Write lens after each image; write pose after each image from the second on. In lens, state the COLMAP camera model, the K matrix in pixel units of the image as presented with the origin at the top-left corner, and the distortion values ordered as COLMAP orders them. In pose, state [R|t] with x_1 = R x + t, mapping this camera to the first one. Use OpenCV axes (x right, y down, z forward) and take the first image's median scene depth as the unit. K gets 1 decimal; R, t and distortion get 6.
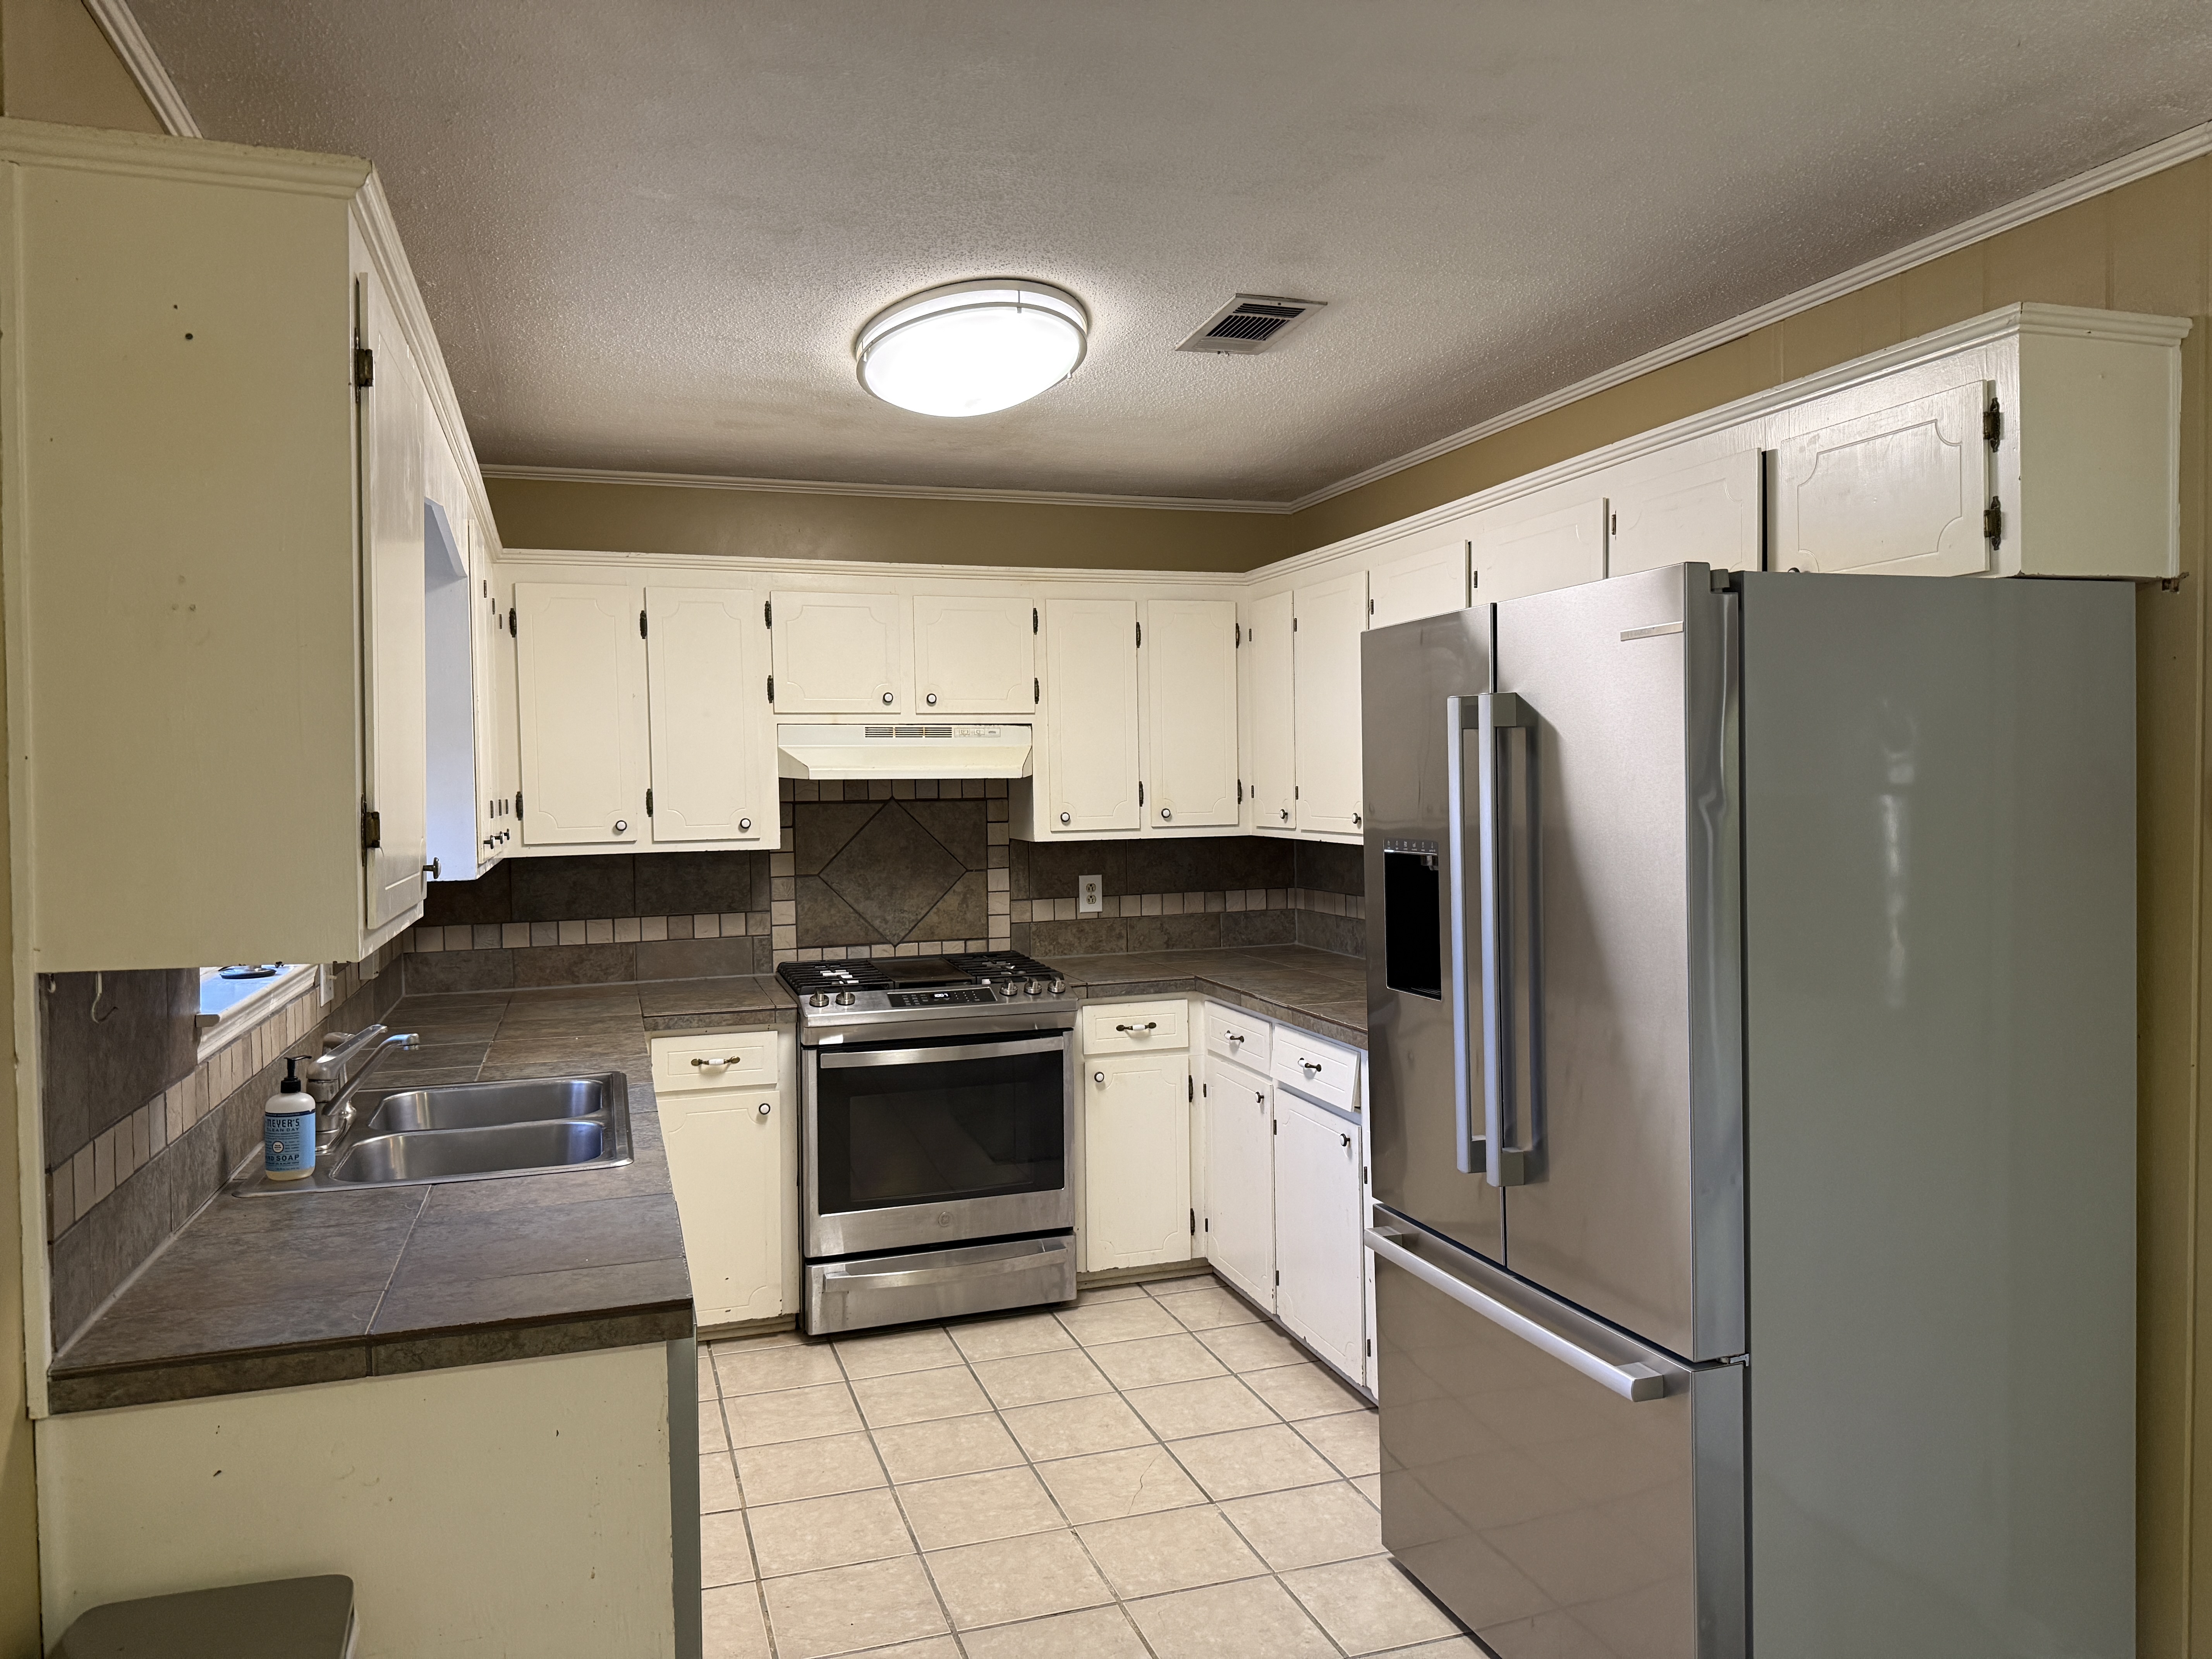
lens RADIAL K [[1559.4, 0, 1104.3], [0, 1559.4, 815.3], [0, 0, 1]] dist [0.030318, -0.042185]
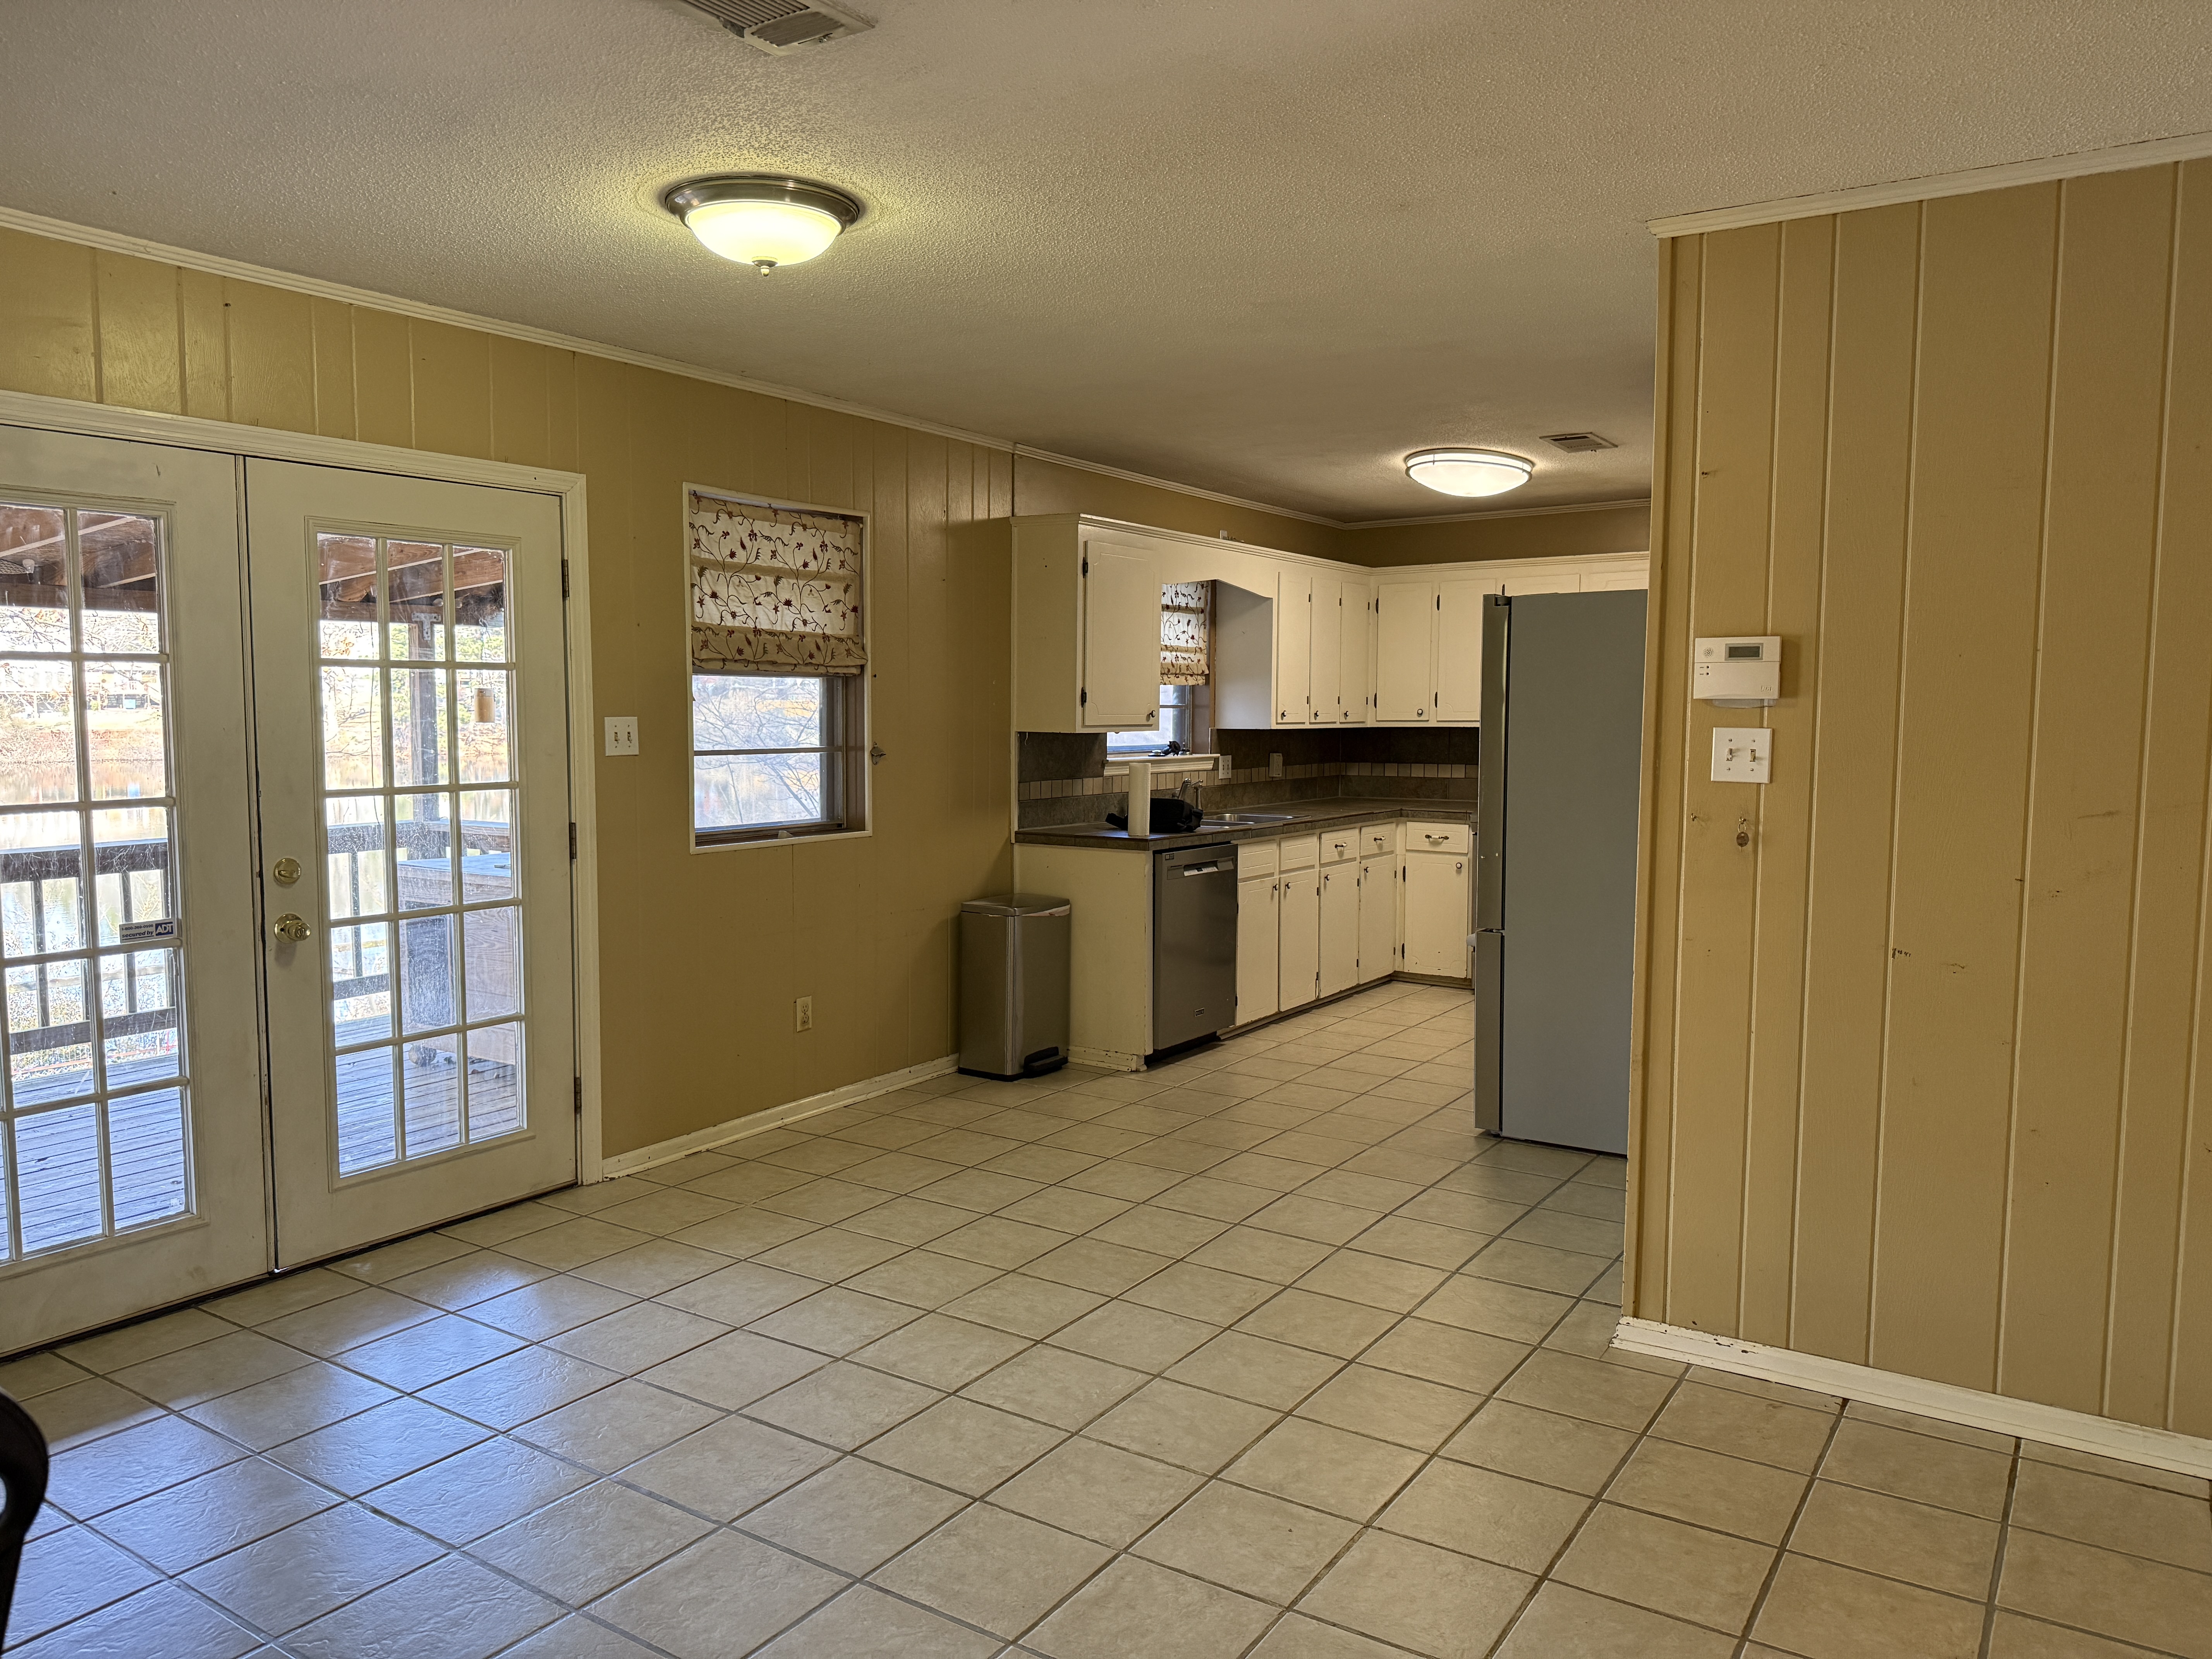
lens RADIAL K [[1559.4, 0, 1088.6], [0, 1559.4, 837.2], [0, 0, 1]] dist [0.030318, -0.042185]
pose [[0.617374, 0.083453, -0.782231, 0.961470], [-0.031296, 0.996176, 0.081577, 0.016941], [0.786047, -0.025883, 0.617624, -0.491918]]
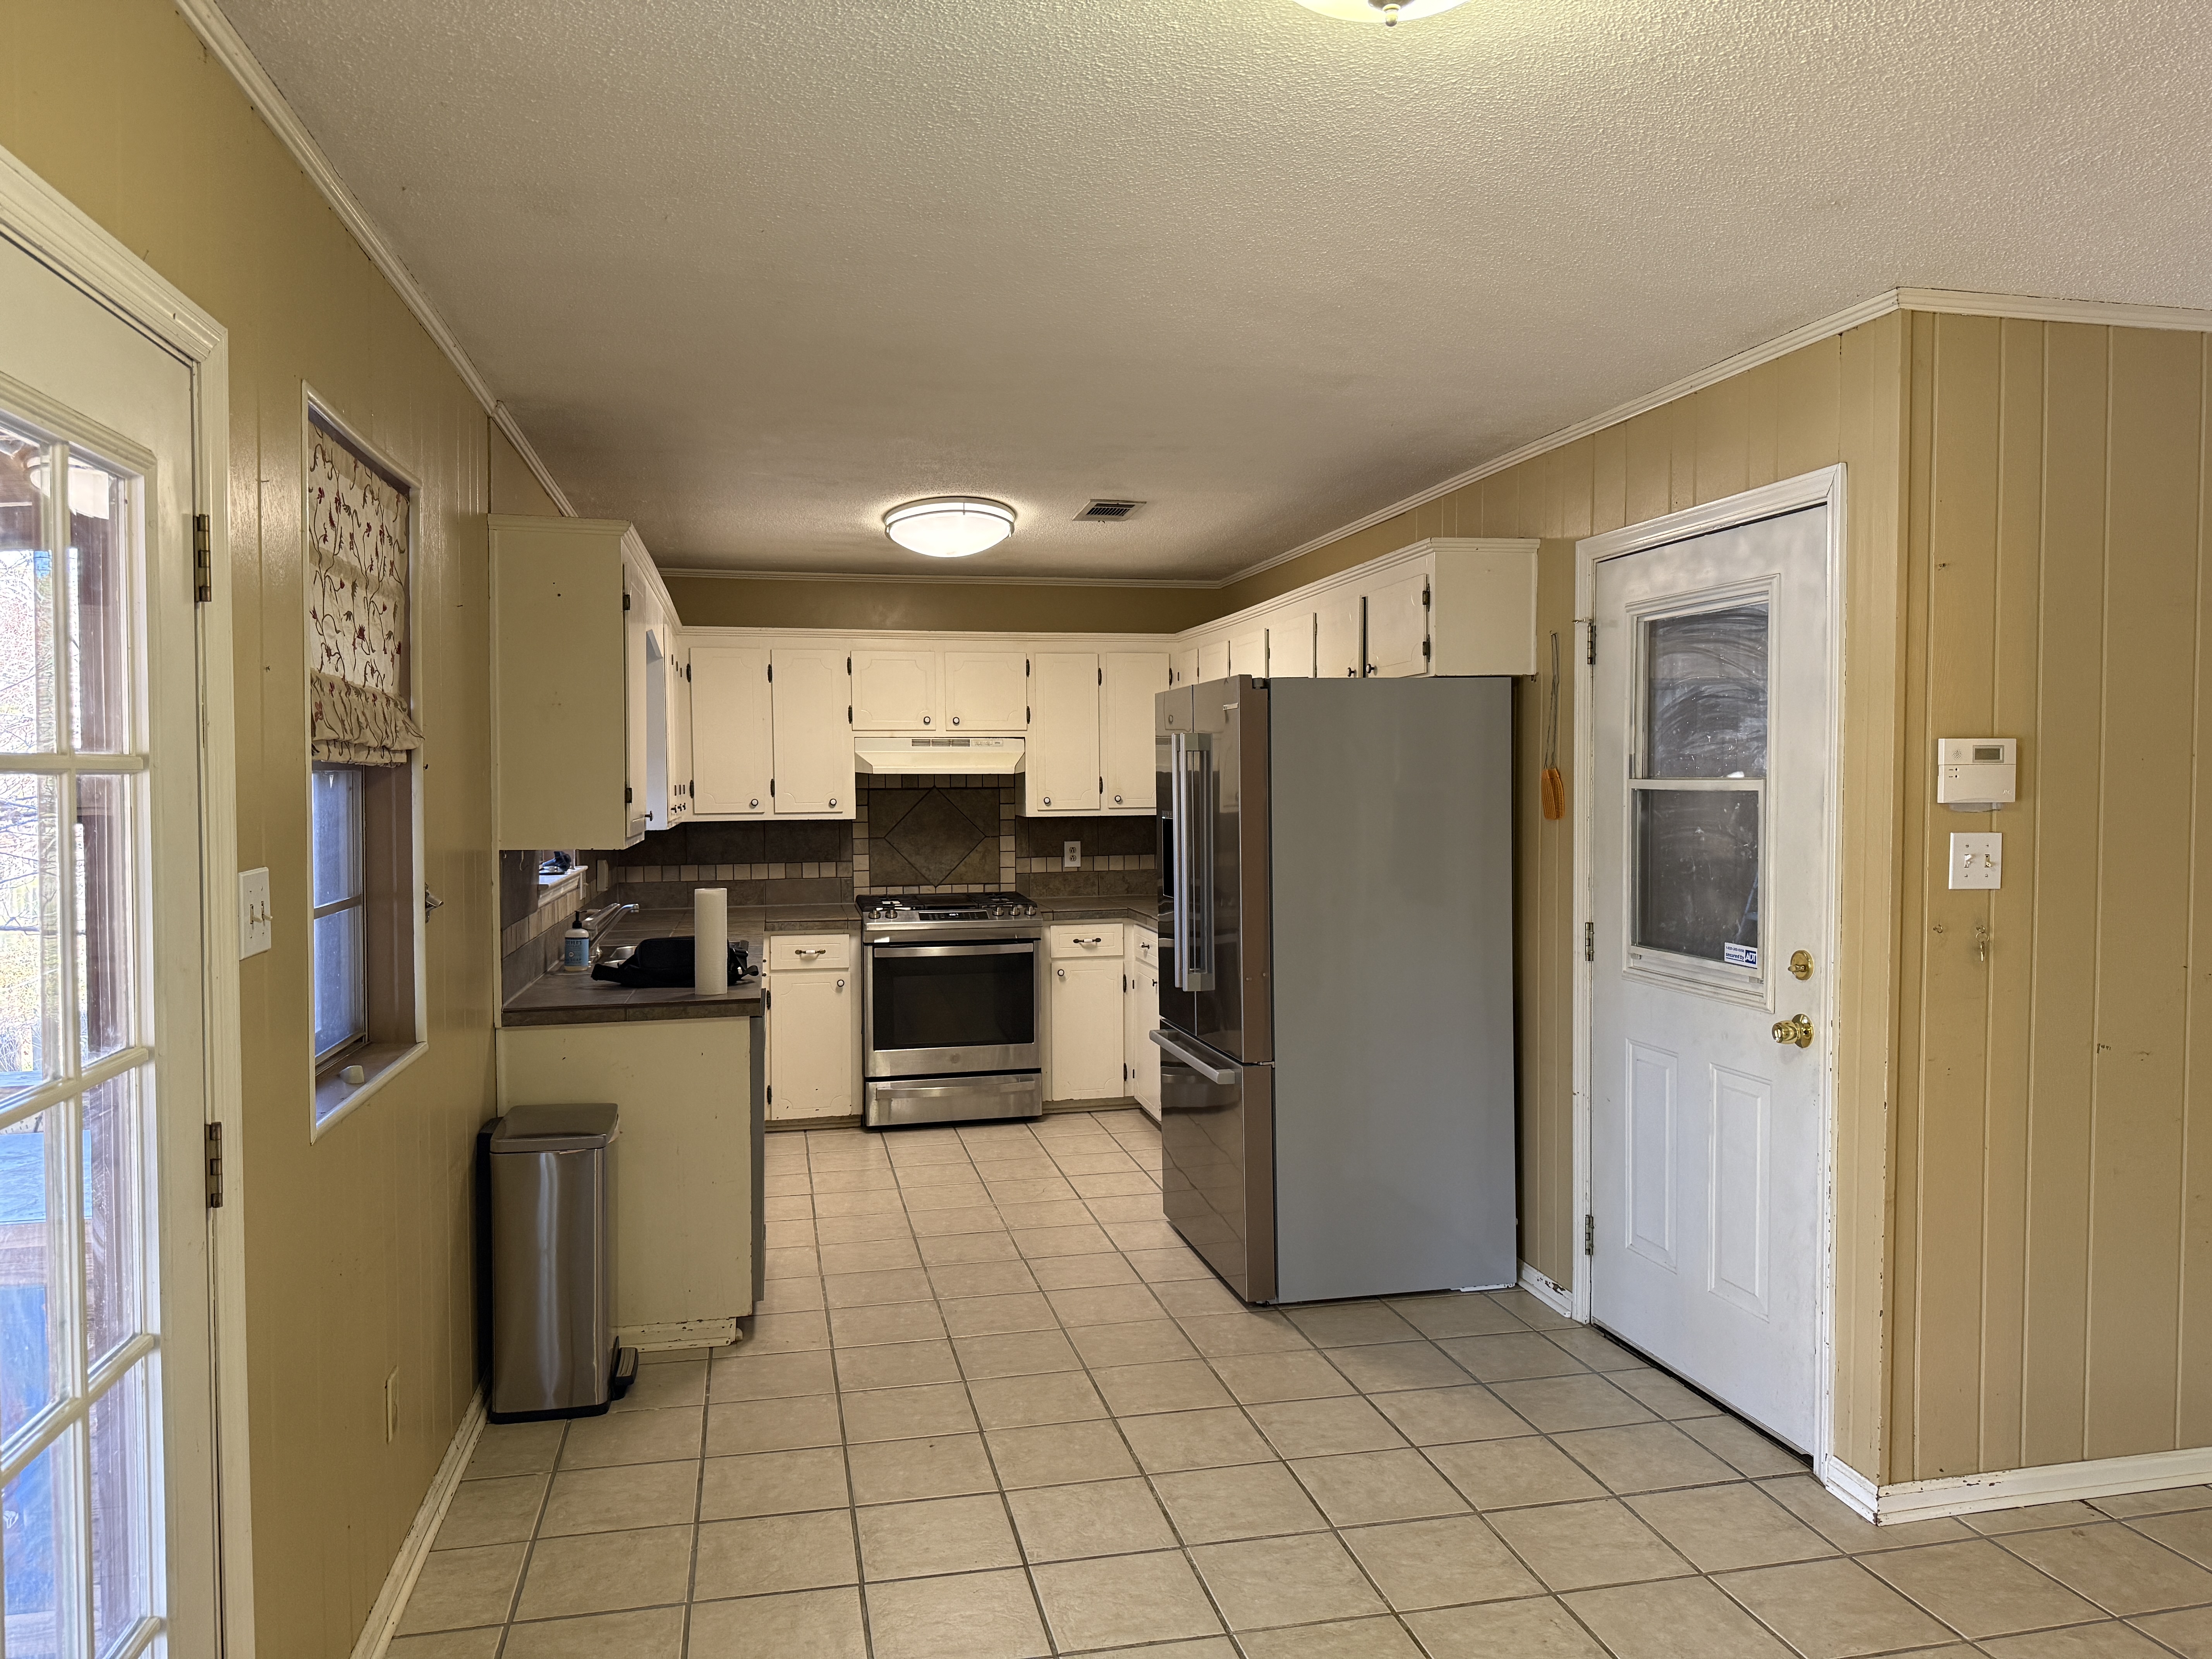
lens RADIAL K [[1559.4, 0, 1119.3], [0, 1559.4, 825.9], [0, 0, 1]] dist [0.030318, -0.042185]
pose [[0.995592, 0.012366, -0.092973, 0.205616], [-0.011414, 0.999877, 0.010769, 0.009553], [0.093095, -0.009660, 0.995610, -0.536568]]
